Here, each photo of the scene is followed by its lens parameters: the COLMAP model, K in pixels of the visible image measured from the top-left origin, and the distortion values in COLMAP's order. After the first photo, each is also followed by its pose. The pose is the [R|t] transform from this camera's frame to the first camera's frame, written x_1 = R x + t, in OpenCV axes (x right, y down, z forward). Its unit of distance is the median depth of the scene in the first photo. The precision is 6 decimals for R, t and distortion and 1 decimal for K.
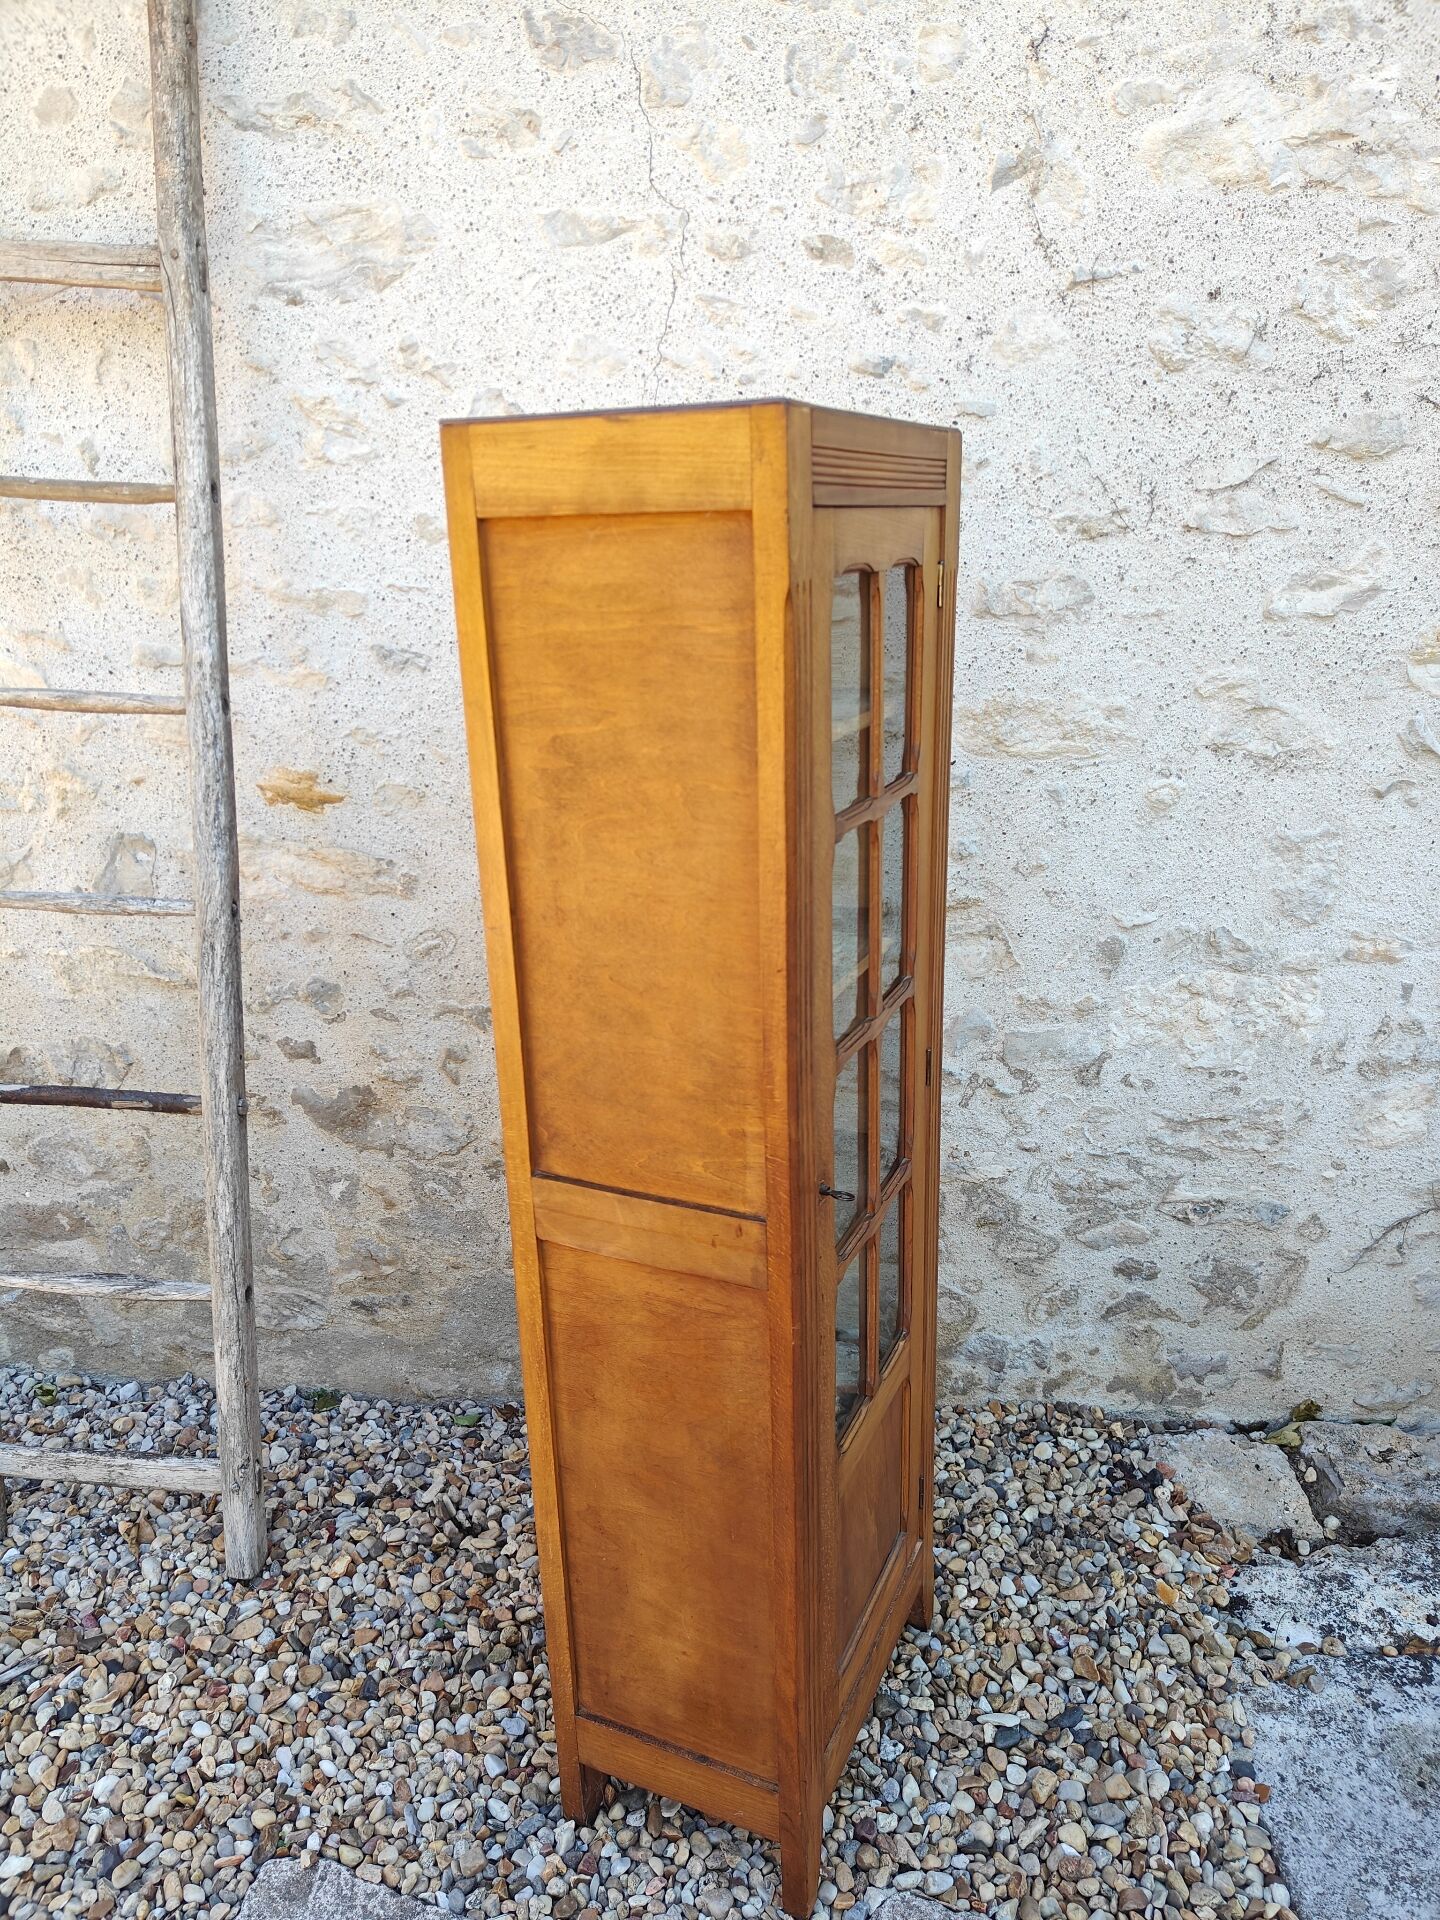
lens RADIAL K [[1356.7, 0, 720.1], [0, 1356.7, 966.2], [0, 0, 1]] dist [0.008271, -0.001710]
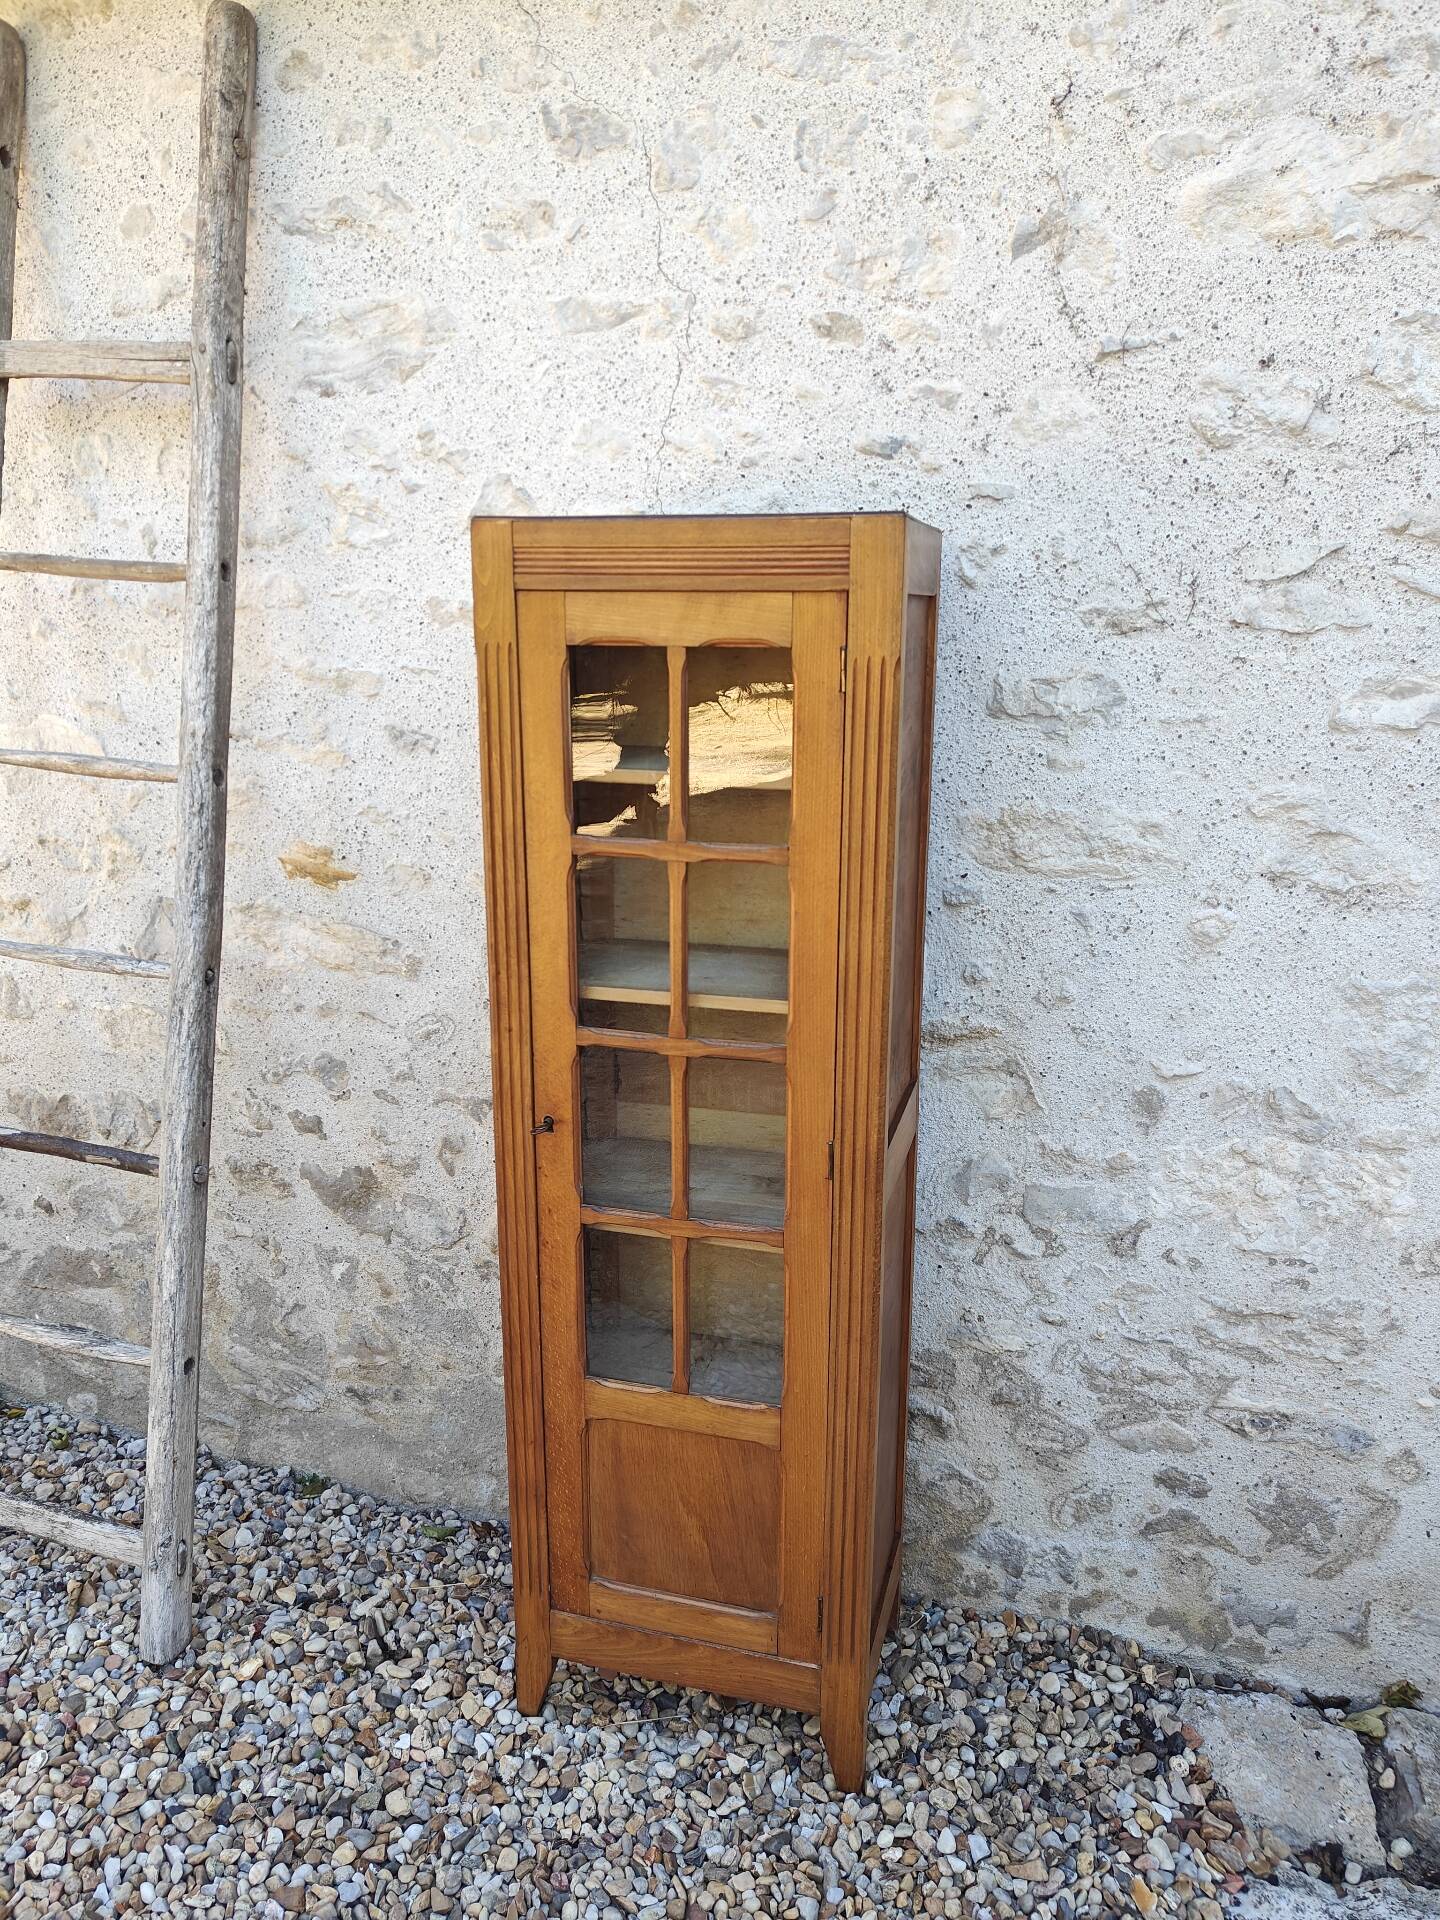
lens RADIAL K [[1351.2, 0, 718.0], [0, 1351.2, 963.3], [0, 0, 1]] dist [0.008338, 0.000982]
pose [[0.972194, 0.073731, -0.222266, 0.216498], [-0.091907, 0.993121, -0.072558, -0.012283], [0.215387, 0.090968, 0.972282, 0.099223]]
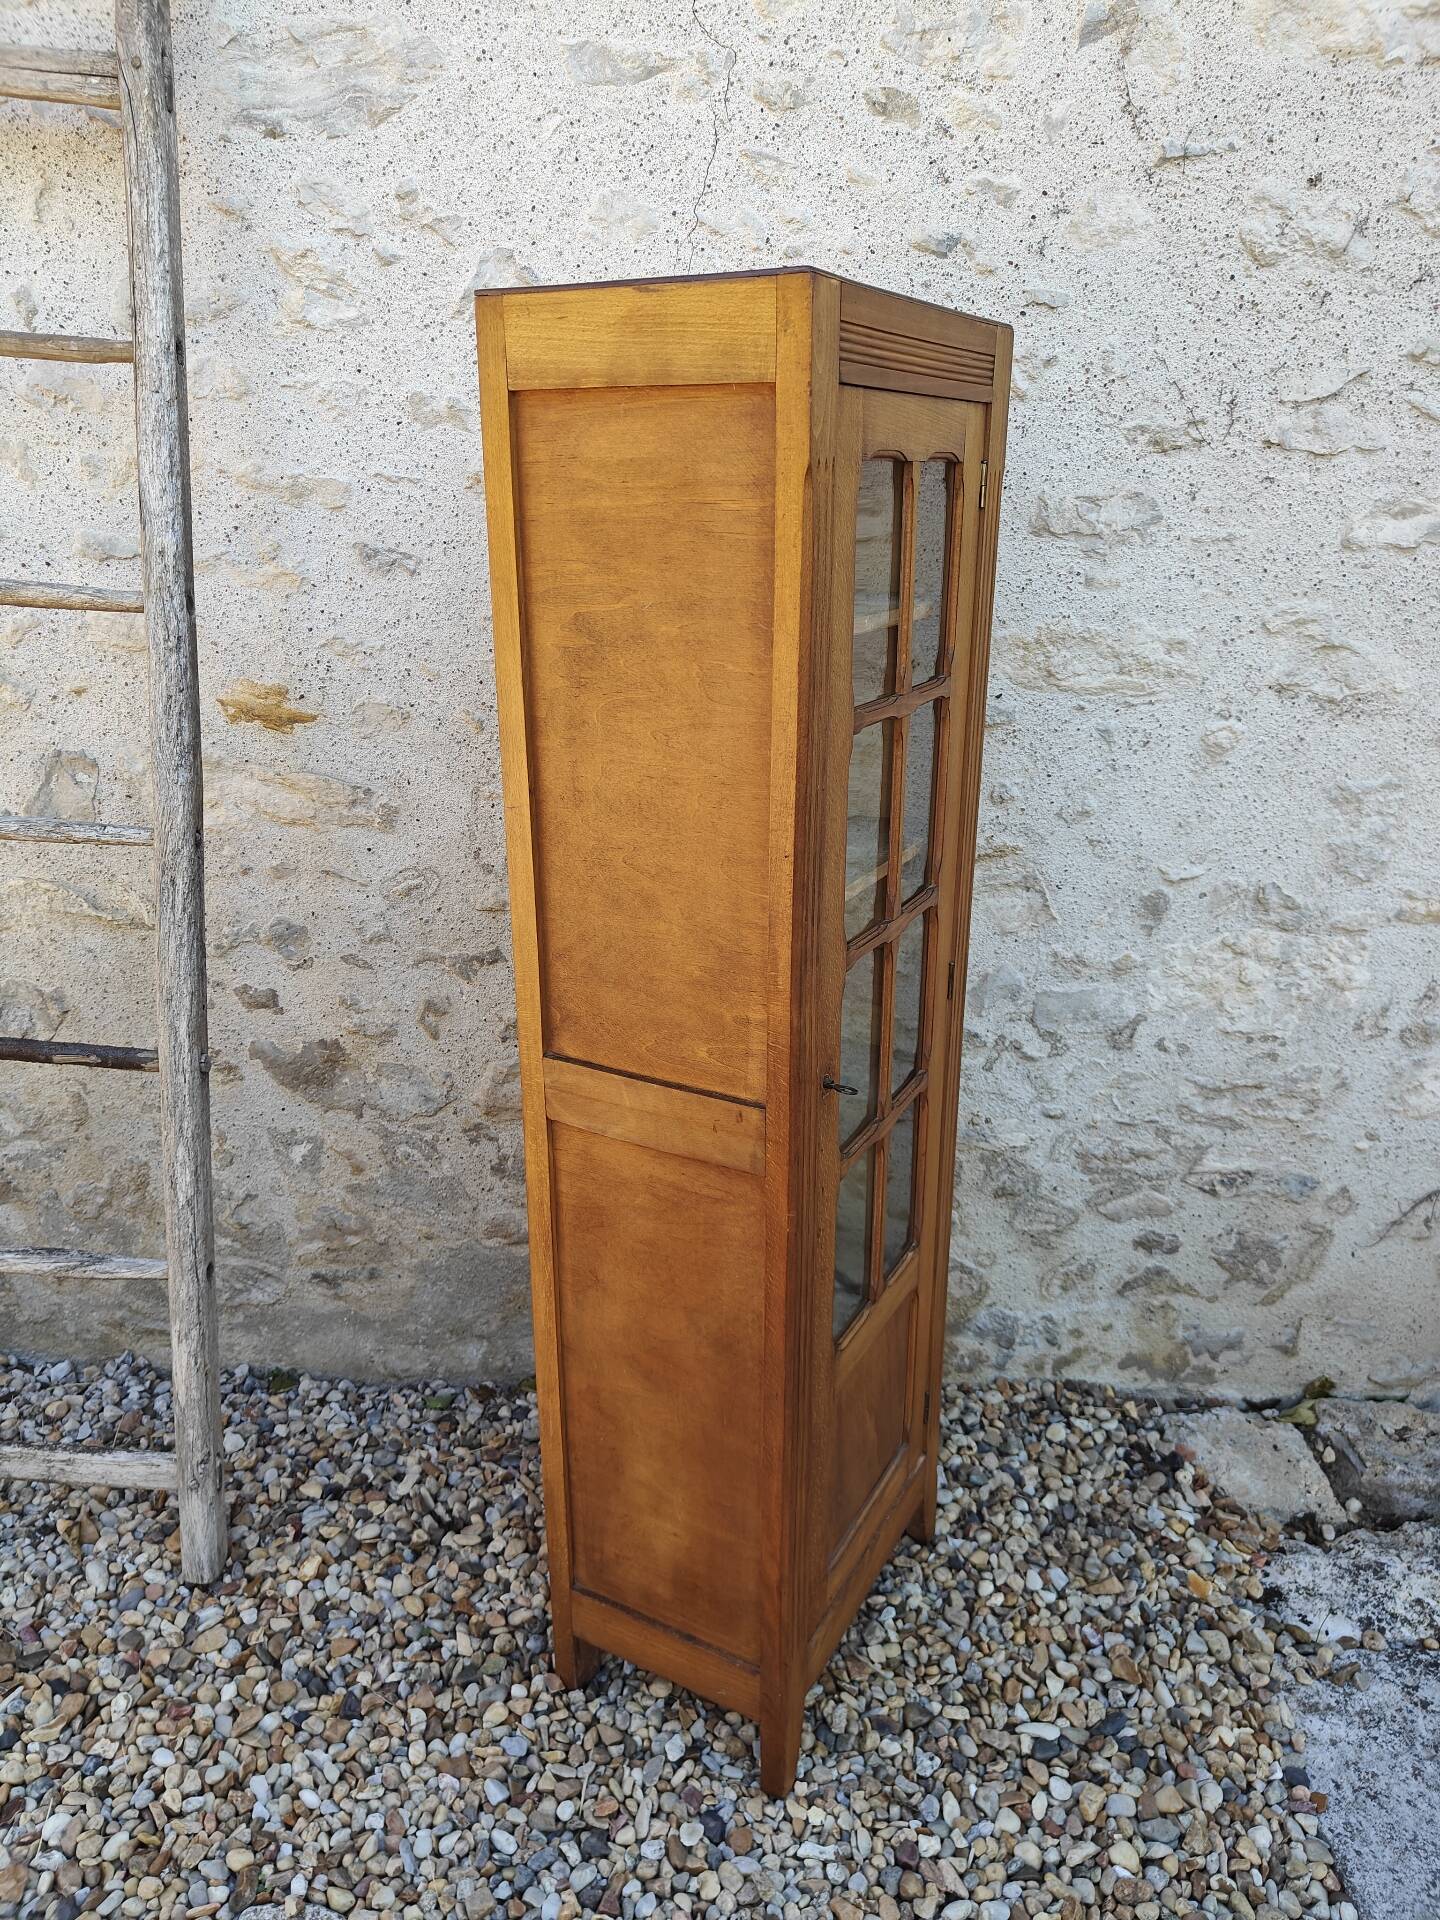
lens RADIAL K [[1366.0, 0, 719.9], [0, 1366.0, 970.1], [0, 0, 1]] dist [0.002002, 0.001357]
pose [[0.997671, 0.016230, 0.066250, -0.073601], [-0.018885, 0.999035, 0.039648, 0.001217], [-0.065543, -0.040807, 0.997015, 0.088520]]
